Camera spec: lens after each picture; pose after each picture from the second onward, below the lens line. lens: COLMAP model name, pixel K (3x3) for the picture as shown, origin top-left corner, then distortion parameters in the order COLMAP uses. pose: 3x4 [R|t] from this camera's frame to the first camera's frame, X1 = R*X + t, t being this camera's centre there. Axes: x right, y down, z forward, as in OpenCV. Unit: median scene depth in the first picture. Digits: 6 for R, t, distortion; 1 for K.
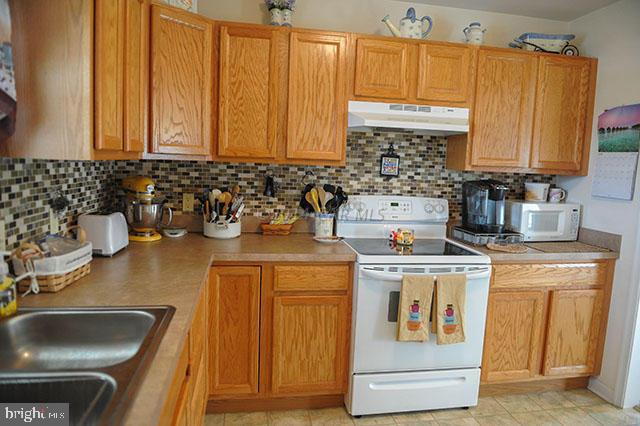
lens RADIAL K [[439.0, 0, 323.0], [0, 439.0, 211.8], [0, 0, 1]] dist [-0.048268, -0.001621]
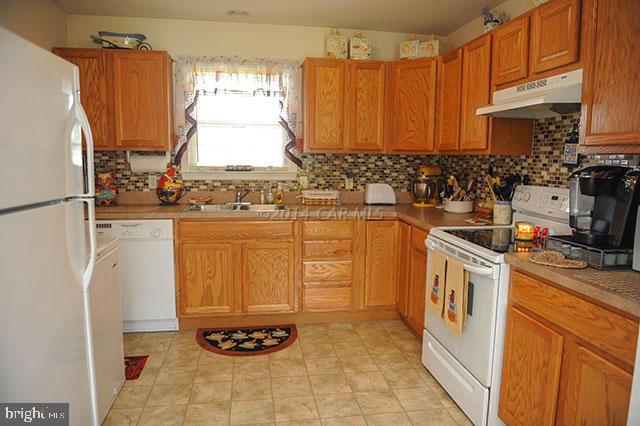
lens RADIAL K [[439.0, 0, 323.0], [0, 439.0, 211.8], [0, 0, 1]] dist [-0.048268, -0.001621]
pose [[-0.011865, 0.084832, -0.996325, 1.007430], [-0.128200, 0.988043, 0.085653, -0.004680], [0.991677, 0.128745, -0.000848, 0.560471]]
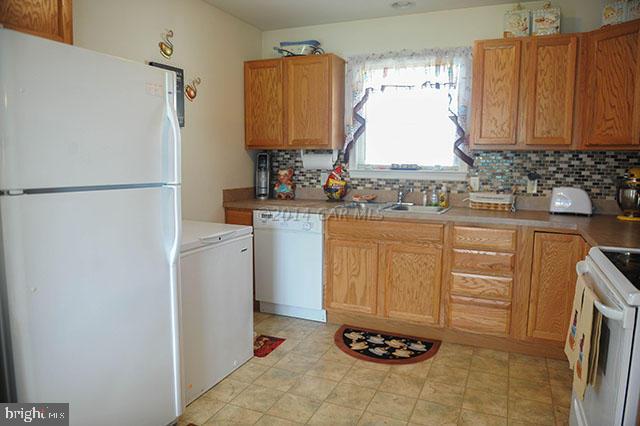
lens RADIAL K [[439.0, 0, 323.0], [0, 439.0, 211.8], [0, 0, 1]] dist [-0.048268, -0.001621]
pose [[-0.554524, 0.057312, -0.830192, 0.868066], [-0.125743, 0.980400, 0.151672, -0.024275], [0.822613, 0.188497, -0.536449, 0.803772]]
